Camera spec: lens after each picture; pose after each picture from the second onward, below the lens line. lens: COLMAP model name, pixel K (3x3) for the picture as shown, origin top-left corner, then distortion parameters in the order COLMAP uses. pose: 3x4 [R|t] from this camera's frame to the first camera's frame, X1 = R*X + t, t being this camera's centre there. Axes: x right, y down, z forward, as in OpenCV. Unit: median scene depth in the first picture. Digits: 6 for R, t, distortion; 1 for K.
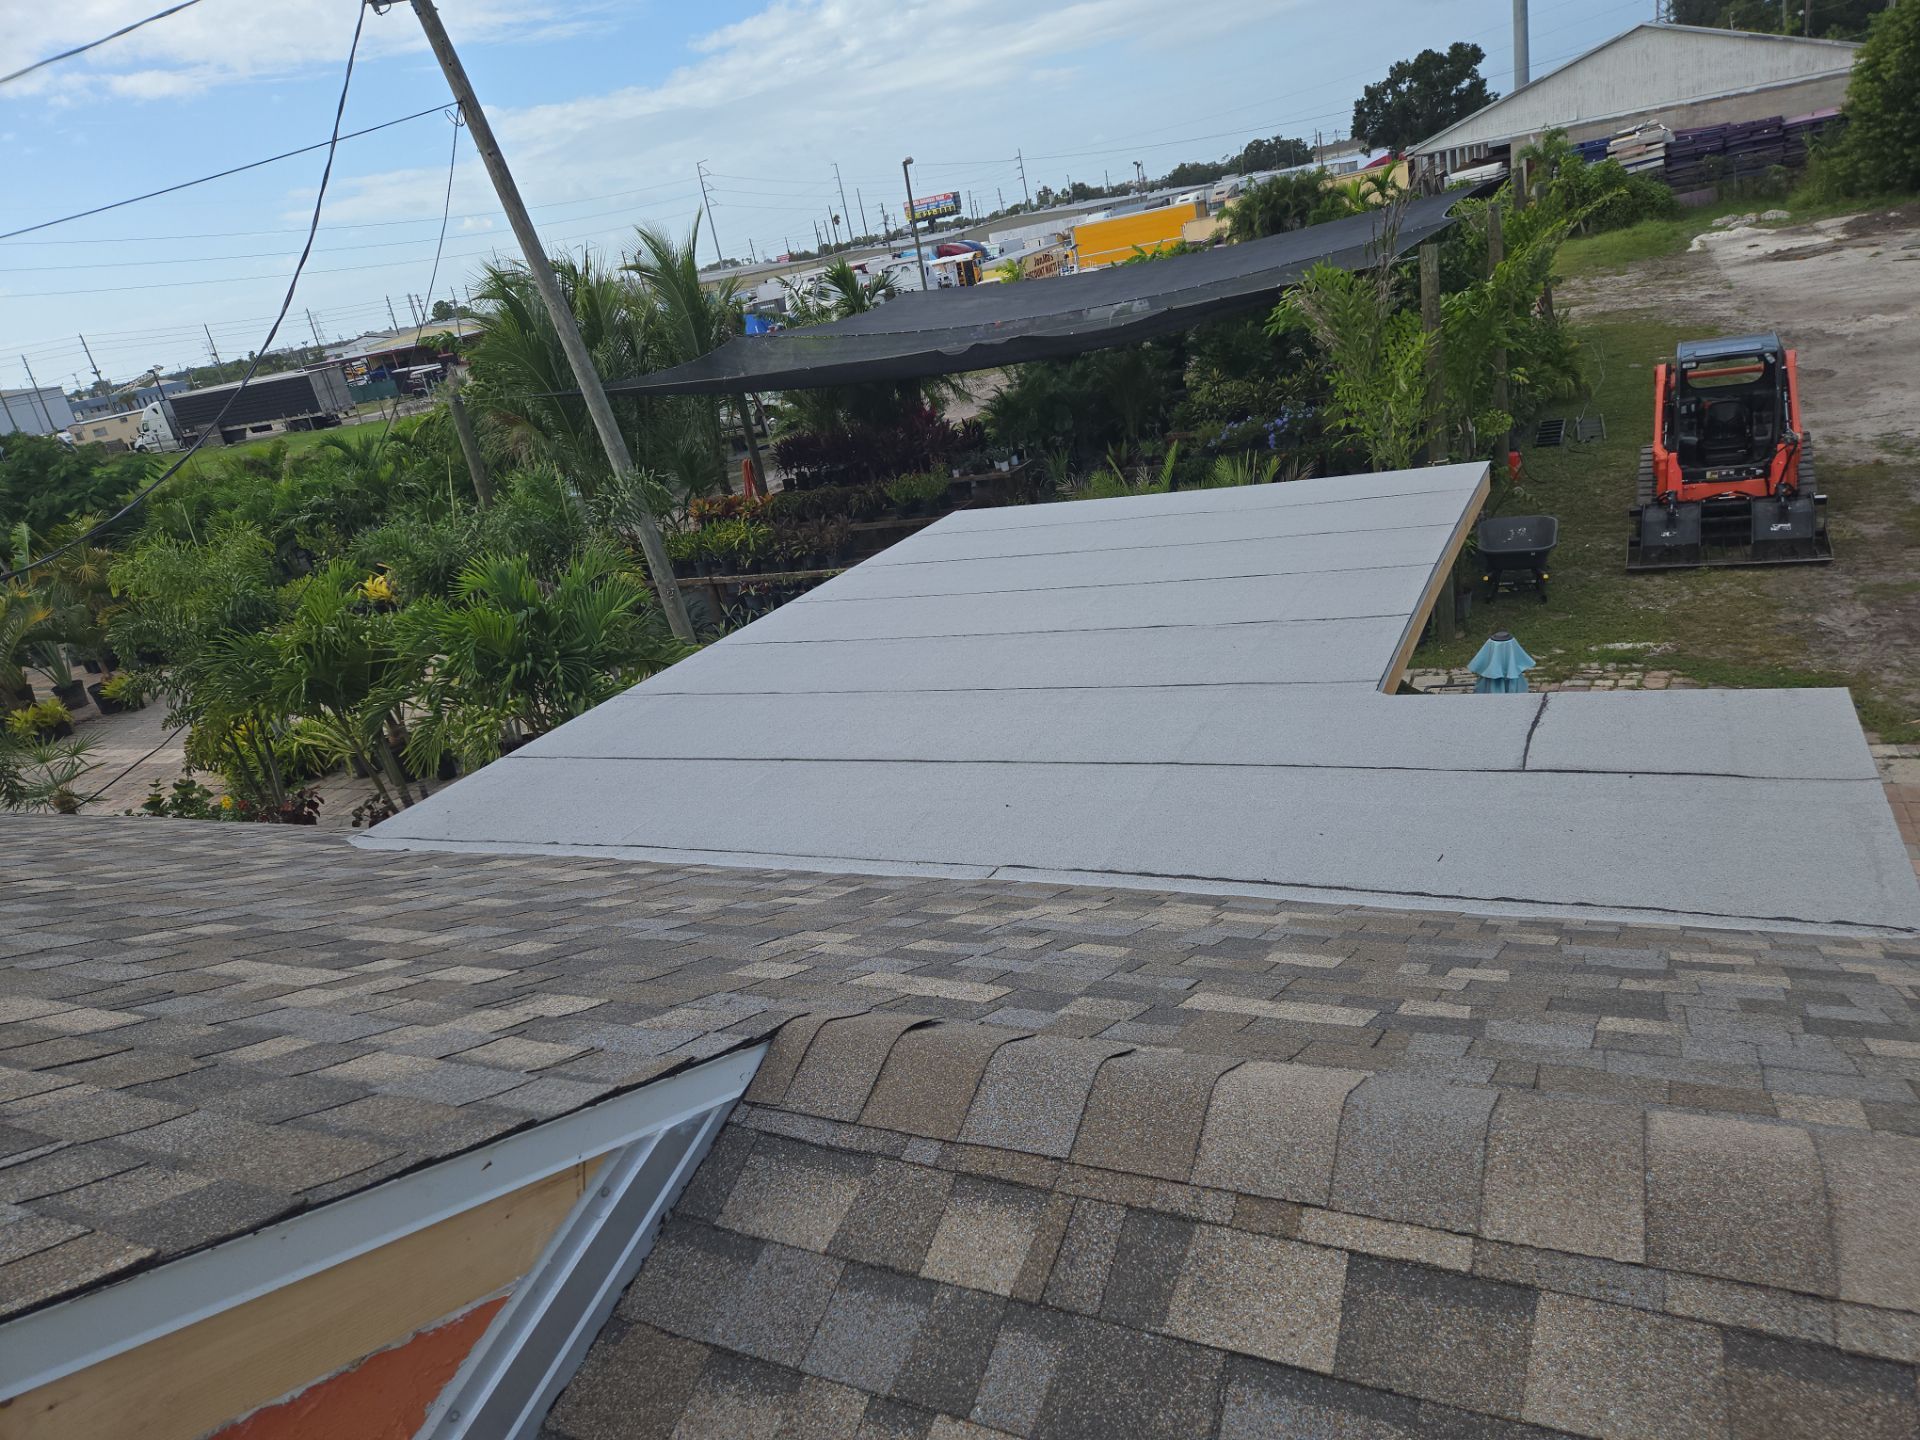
lens RADIAL K [[1289.1, 0, 953.4], [0, 1289.1, 711.7], [0, 0, 1]] dist [0.060785, -0.051864]
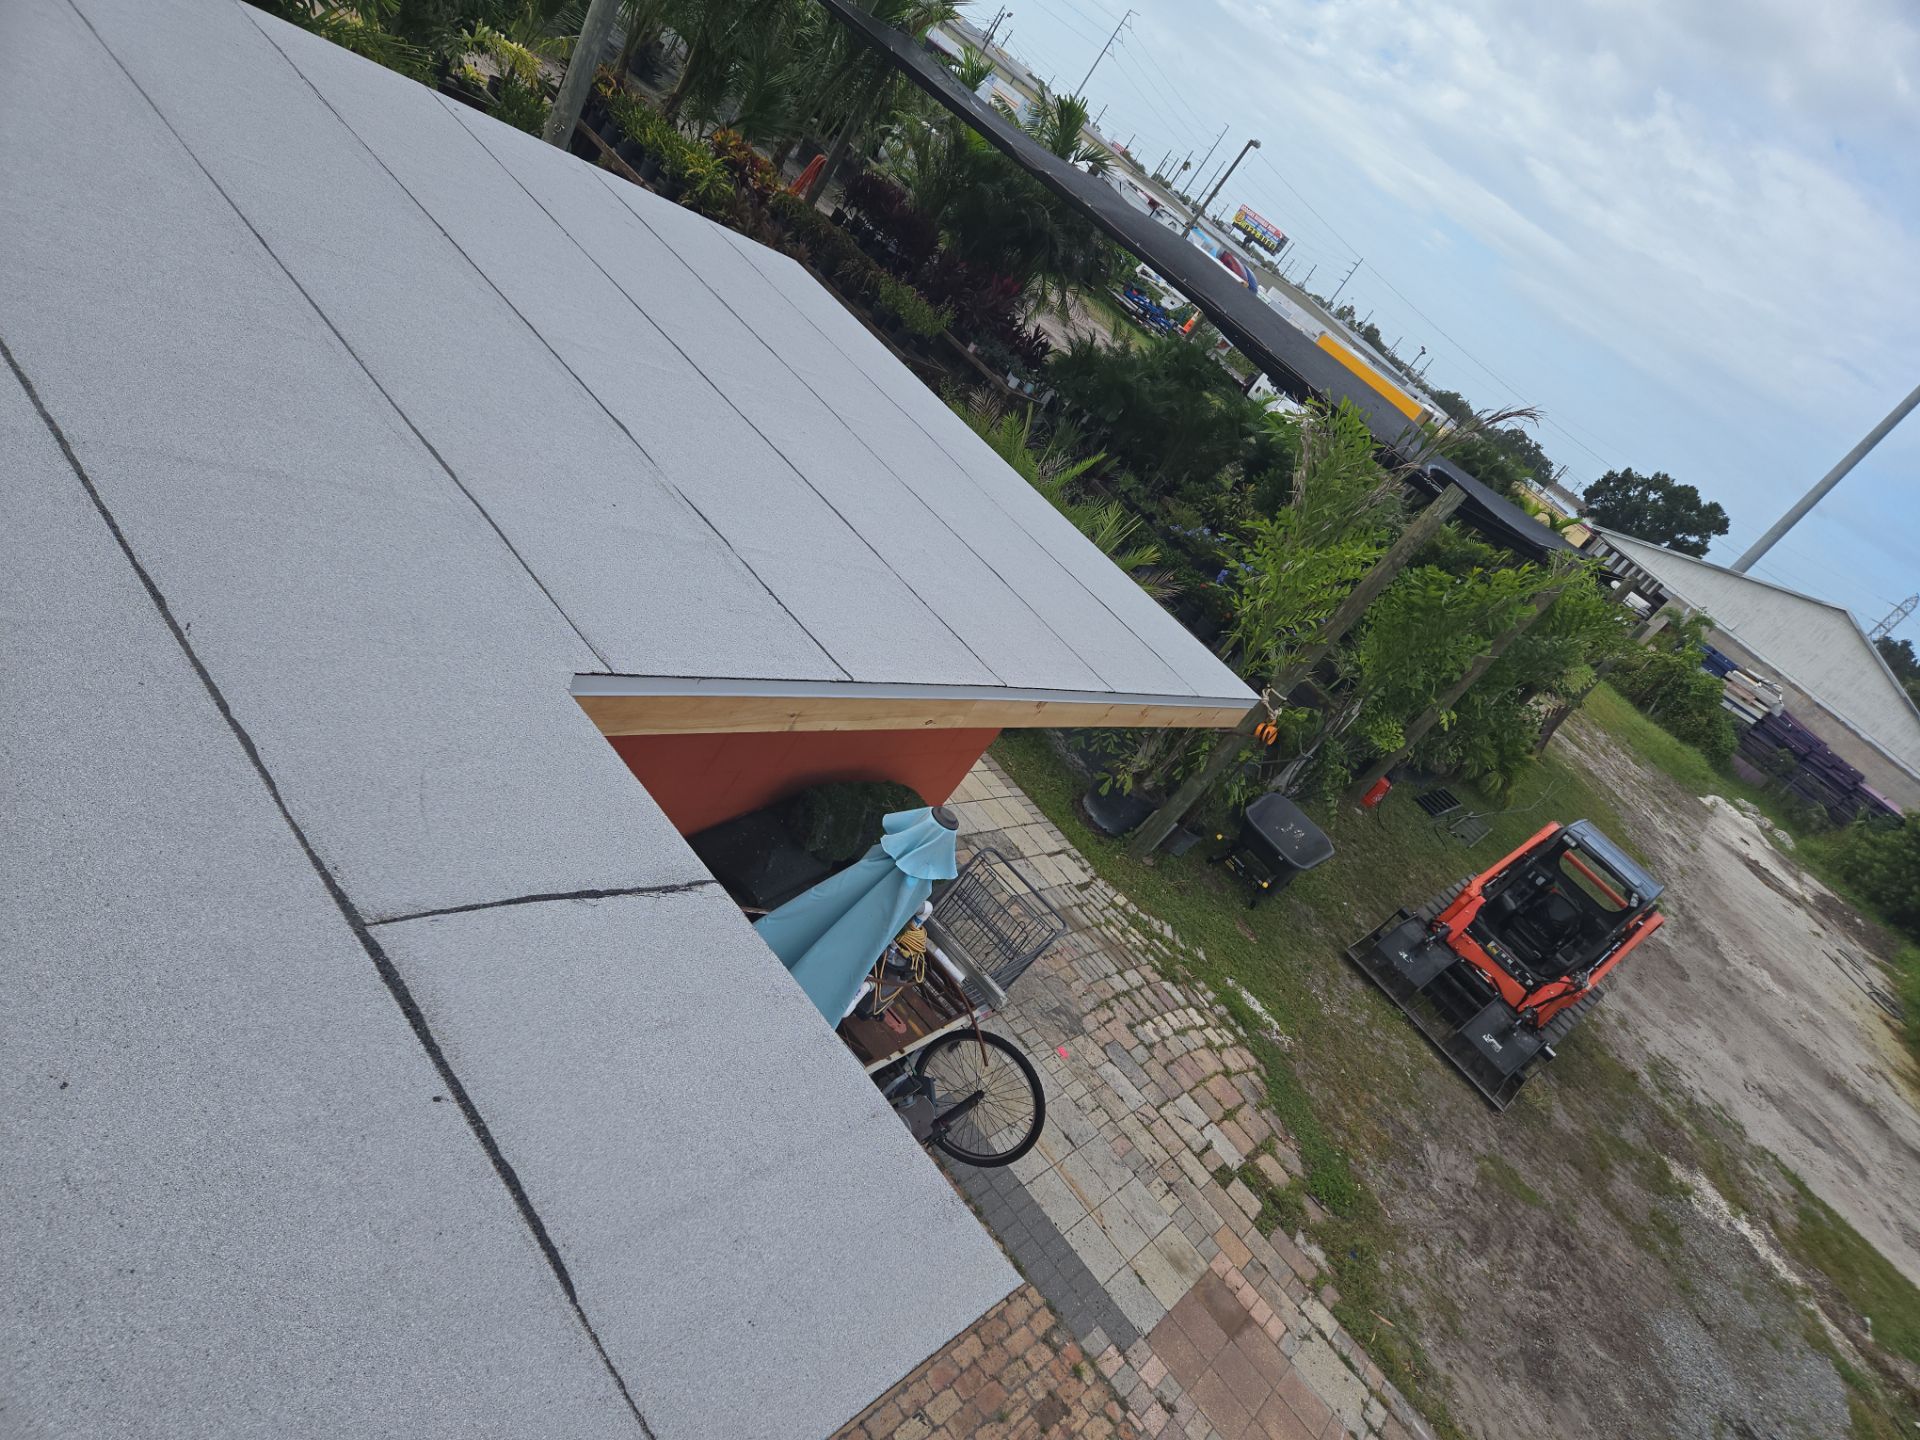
lens RADIAL K [[1293.3, 0, 998.8], [0, 1293.3, 717.4], [0, 0, 1]] dist [0.076100, -0.058658]
pose [[0.681827, 0.724303, 0.102456, 0.132733], [-0.728567, 0.684945, 0.006334, -0.043916], [-0.065589, -0.078965, 0.994717, 0.147005]]
